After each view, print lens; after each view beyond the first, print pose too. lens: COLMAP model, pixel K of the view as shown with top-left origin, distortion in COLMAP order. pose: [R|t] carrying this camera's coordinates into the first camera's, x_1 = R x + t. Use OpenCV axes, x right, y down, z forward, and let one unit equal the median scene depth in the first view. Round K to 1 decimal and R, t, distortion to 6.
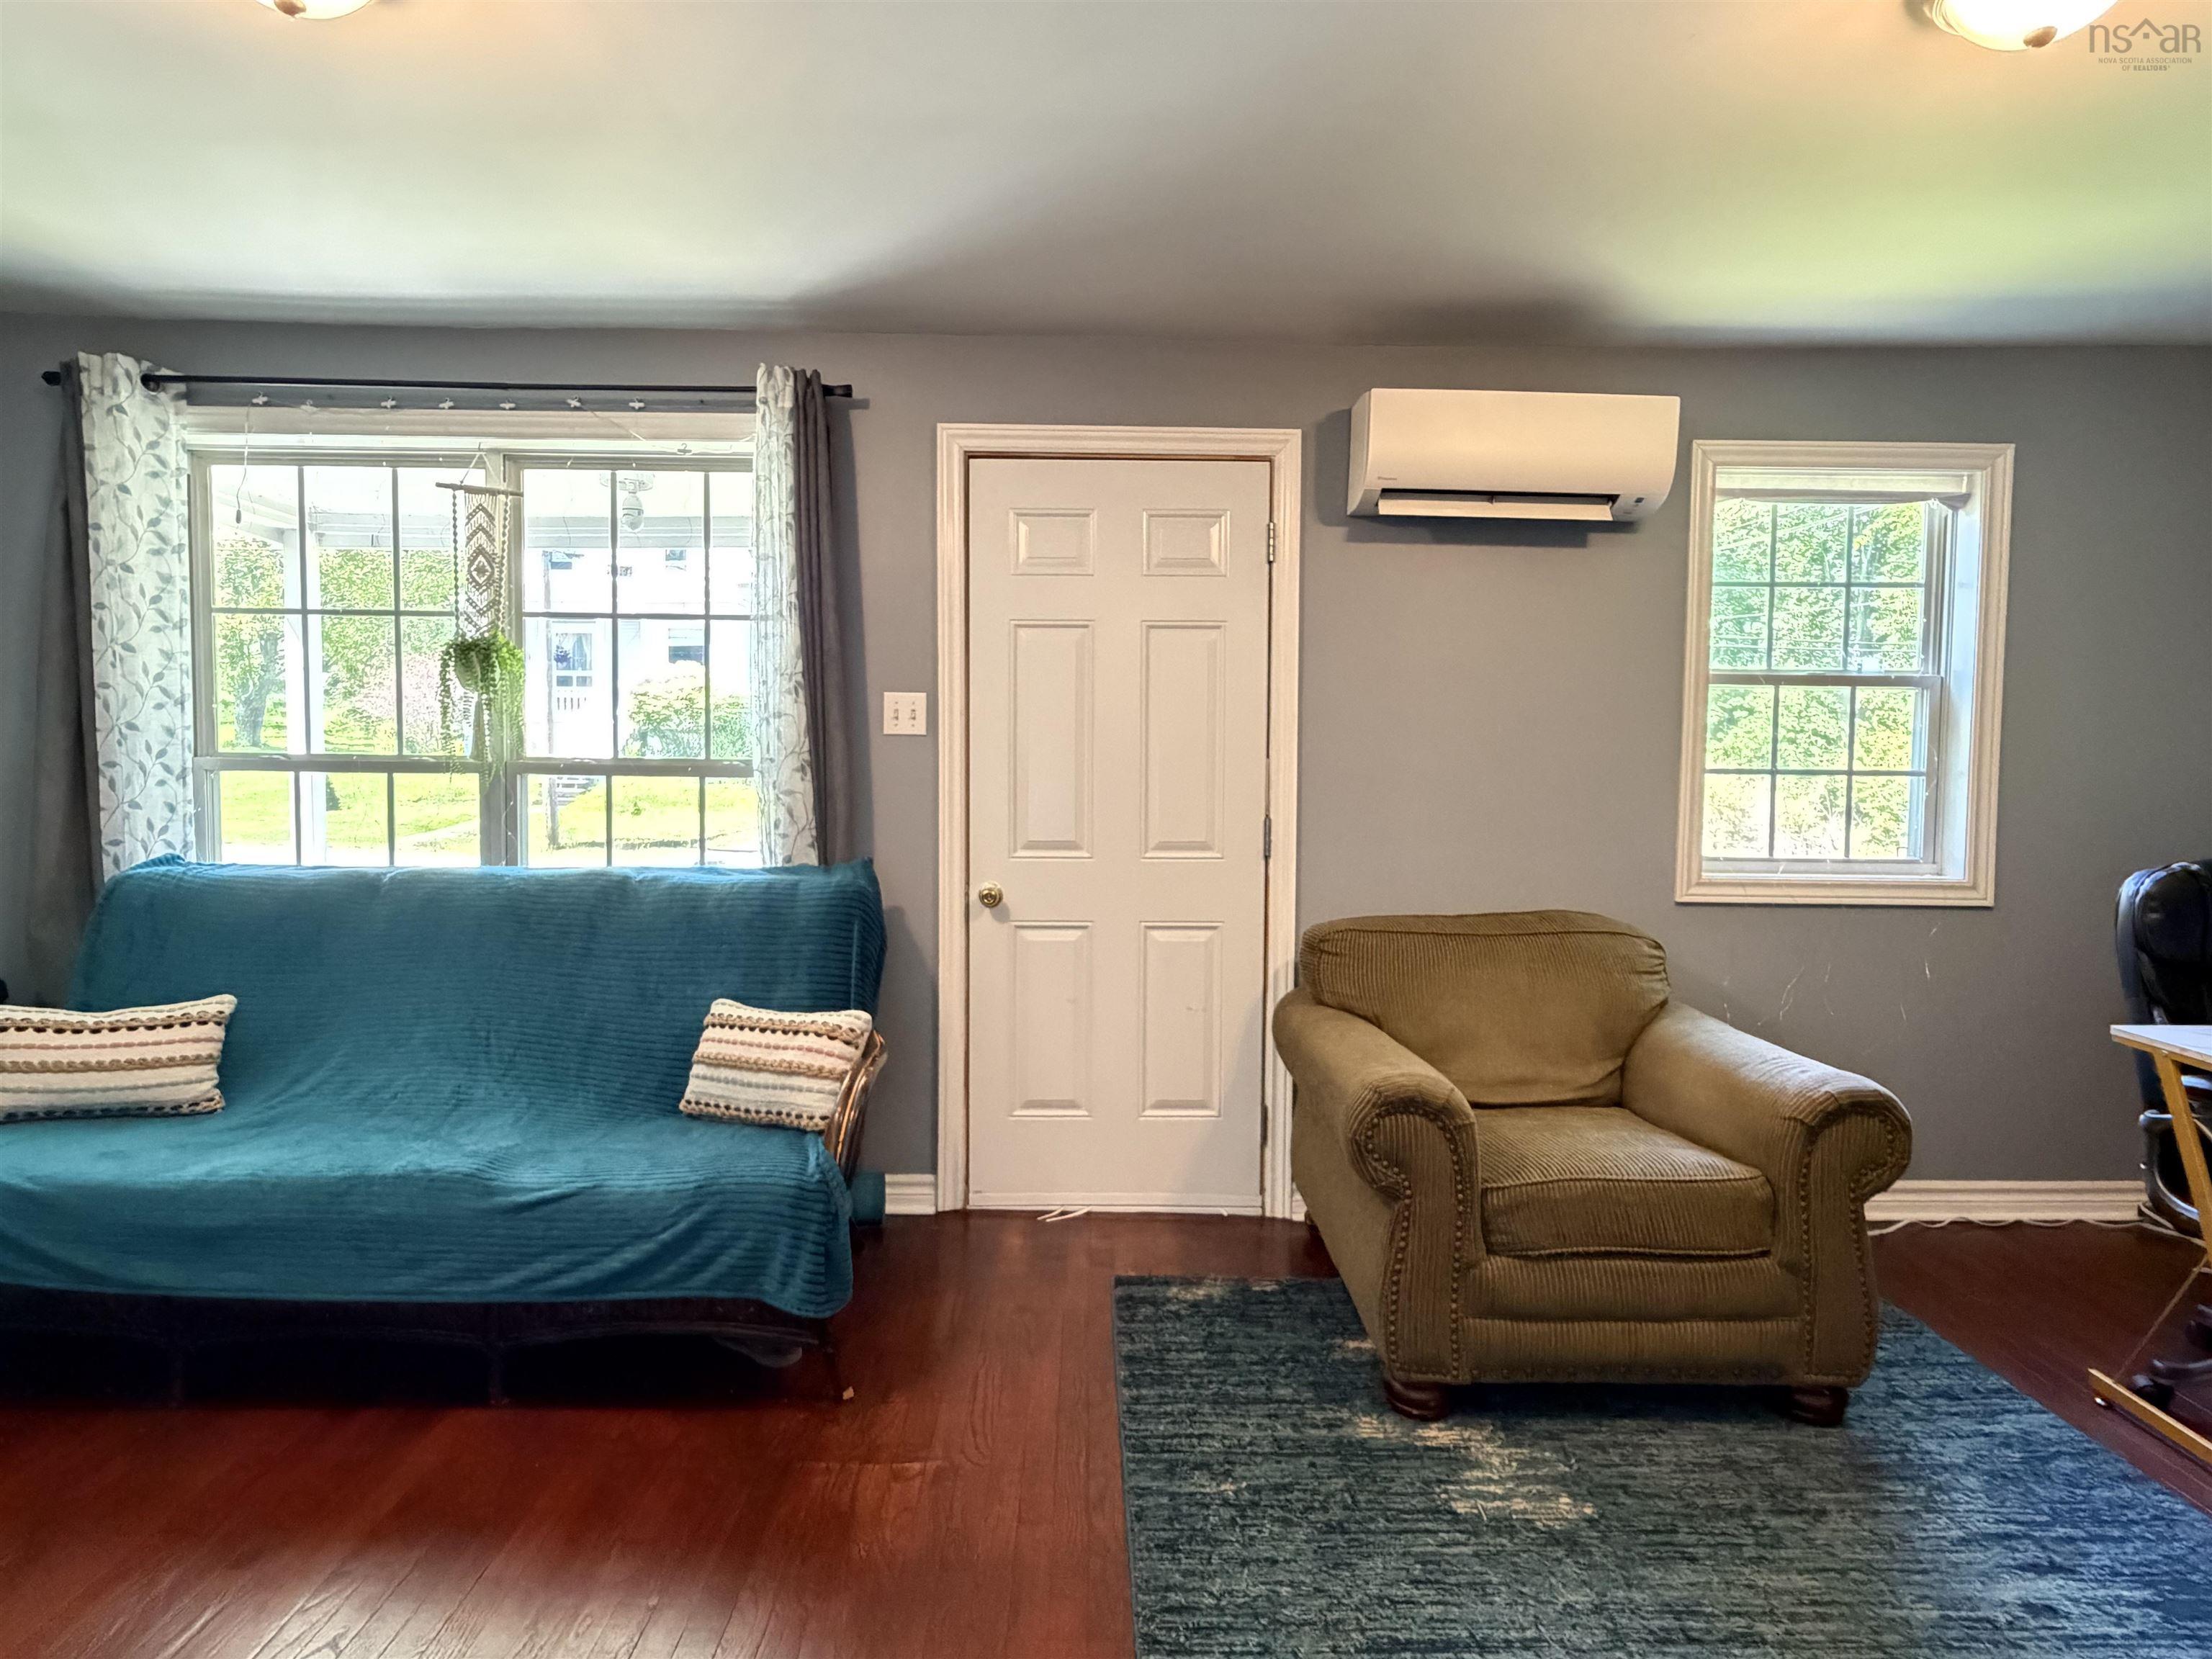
lens RADIAL K [[1165.2, 0, 1106.8], [0, 1165.2, 837.8], [0, 0, 1]] dist [0.000221, -0.001001]
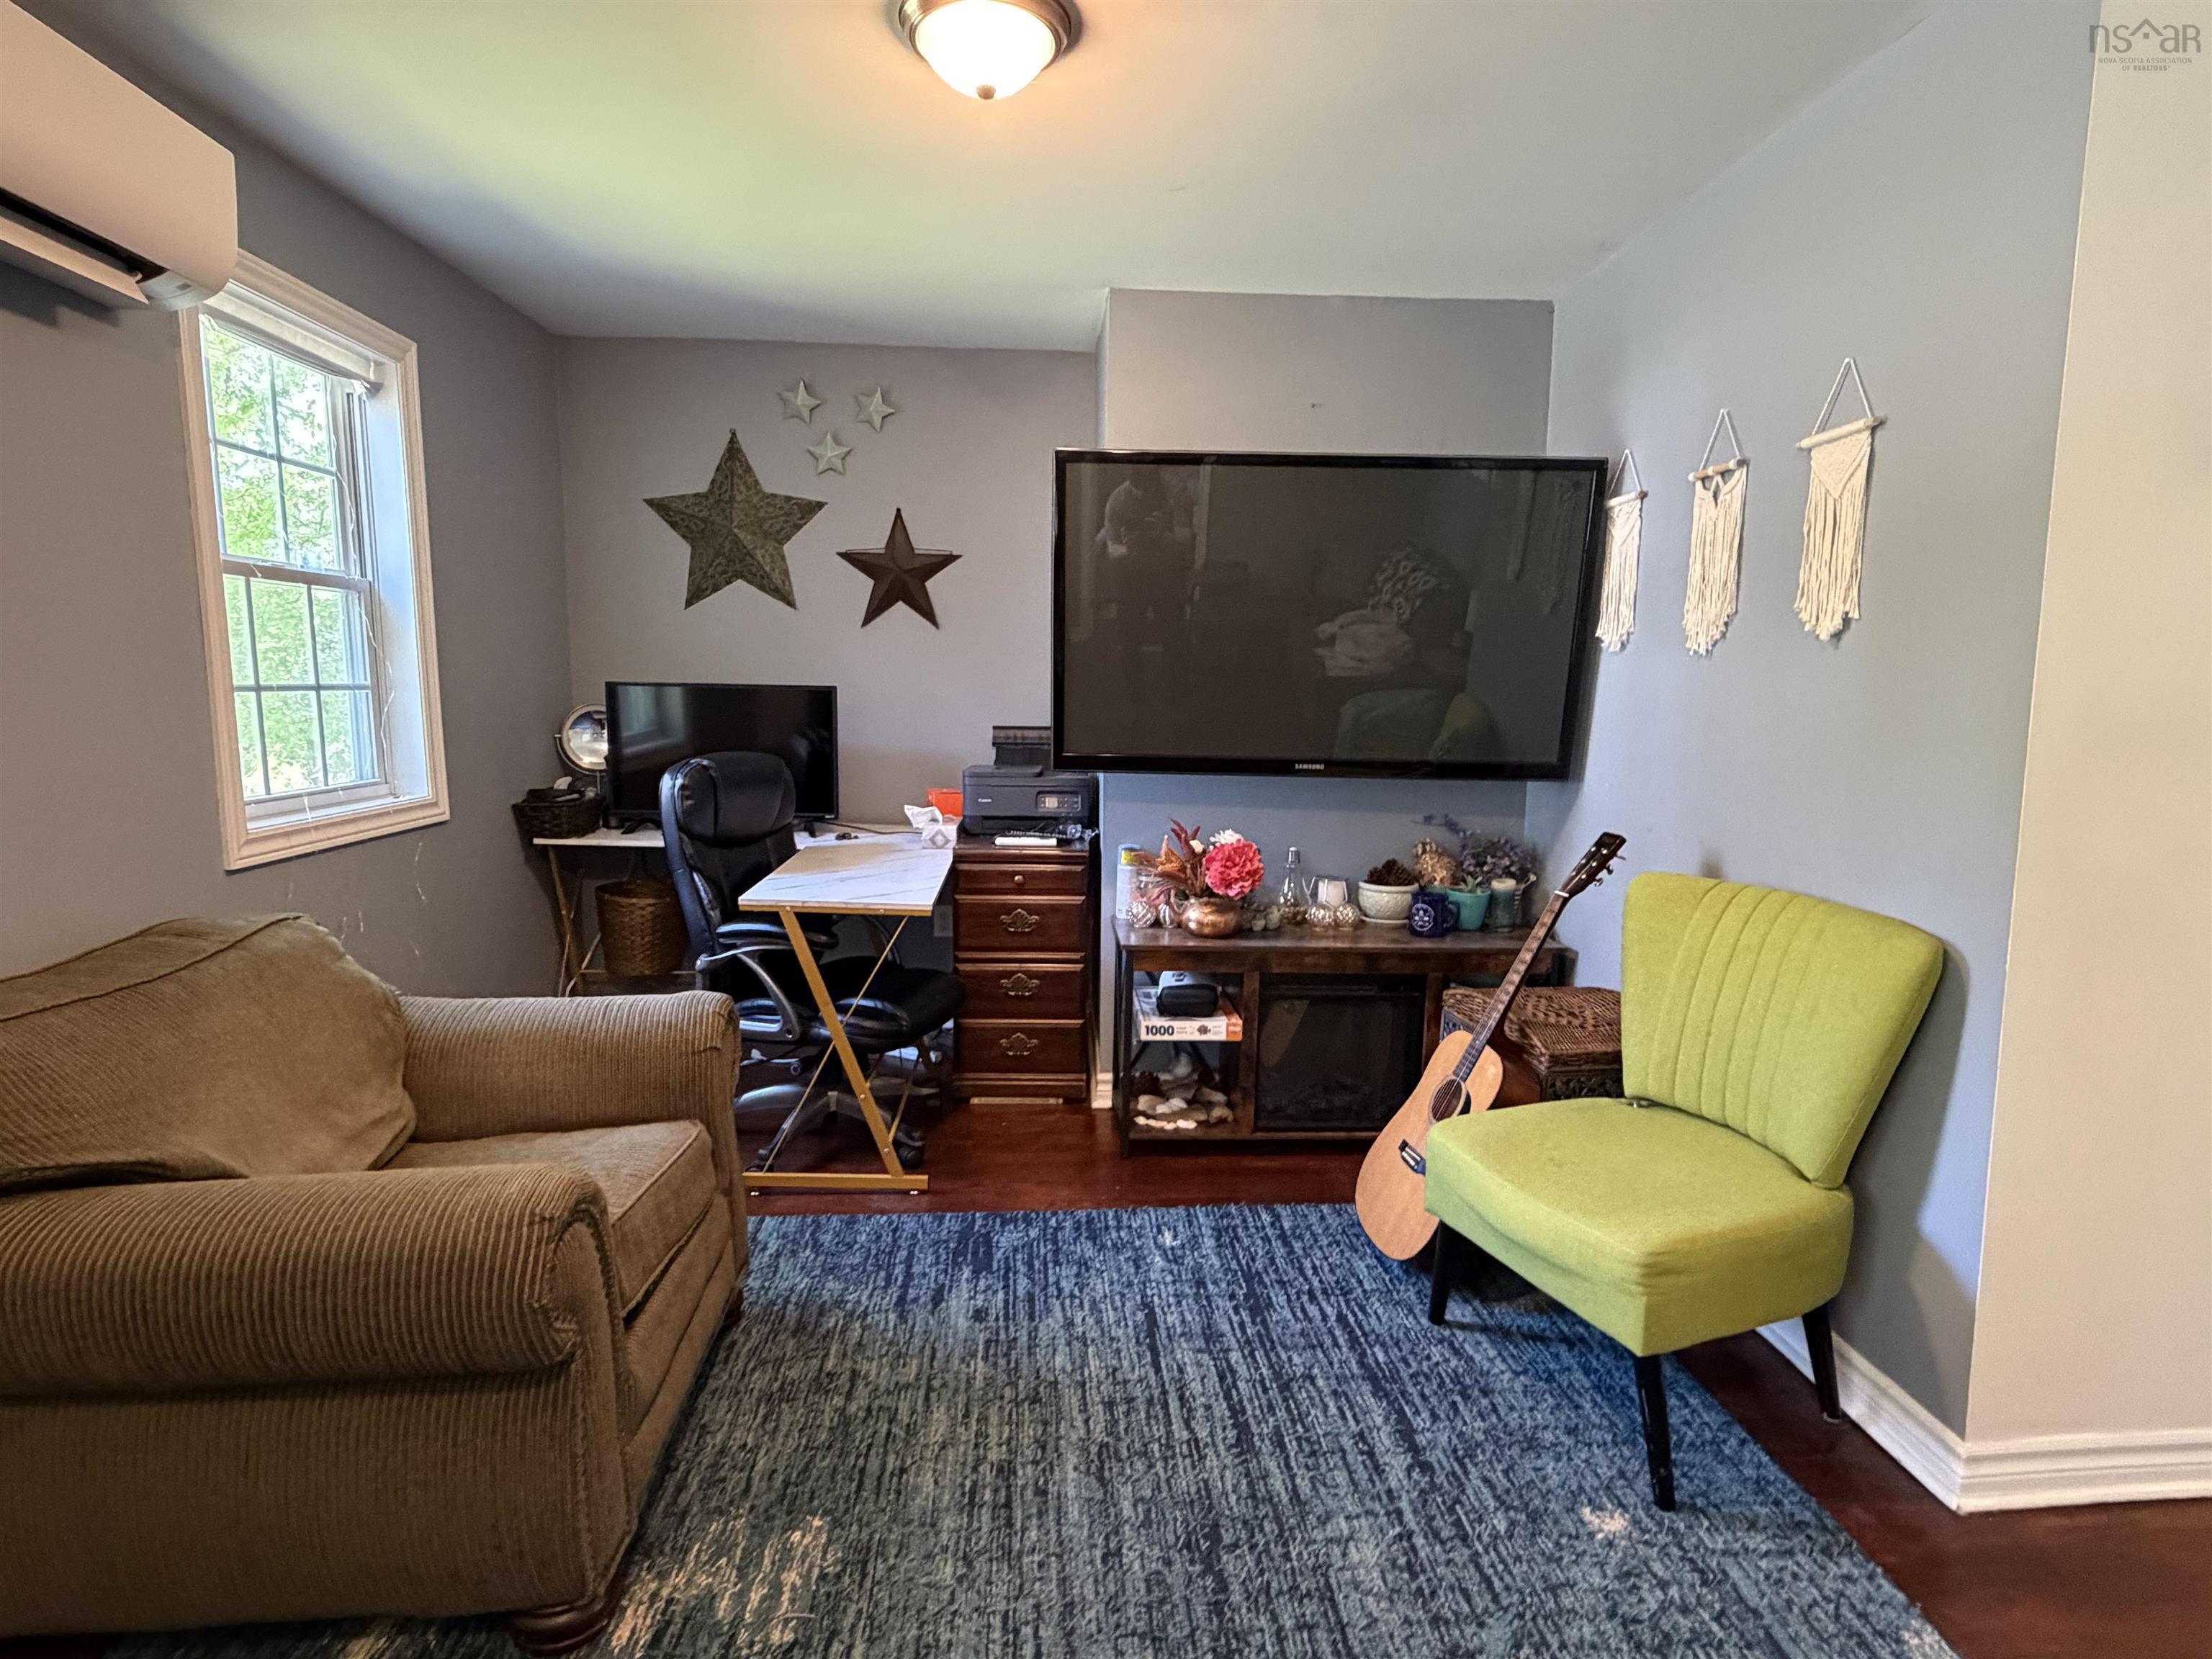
lens RADIAL K [[1165.2, 0, 1106.8], [0, 1165.2, 837.8], [0, 0, 1]] dist [0.000221, -0.001001]
pose [[-0.047024, -0.145579, 0.988228, -0.208799], [0.054126, 0.987498, 0.148047, -0.035687], [-0.997426, 0.060451, -0.038557, 0.390291]]
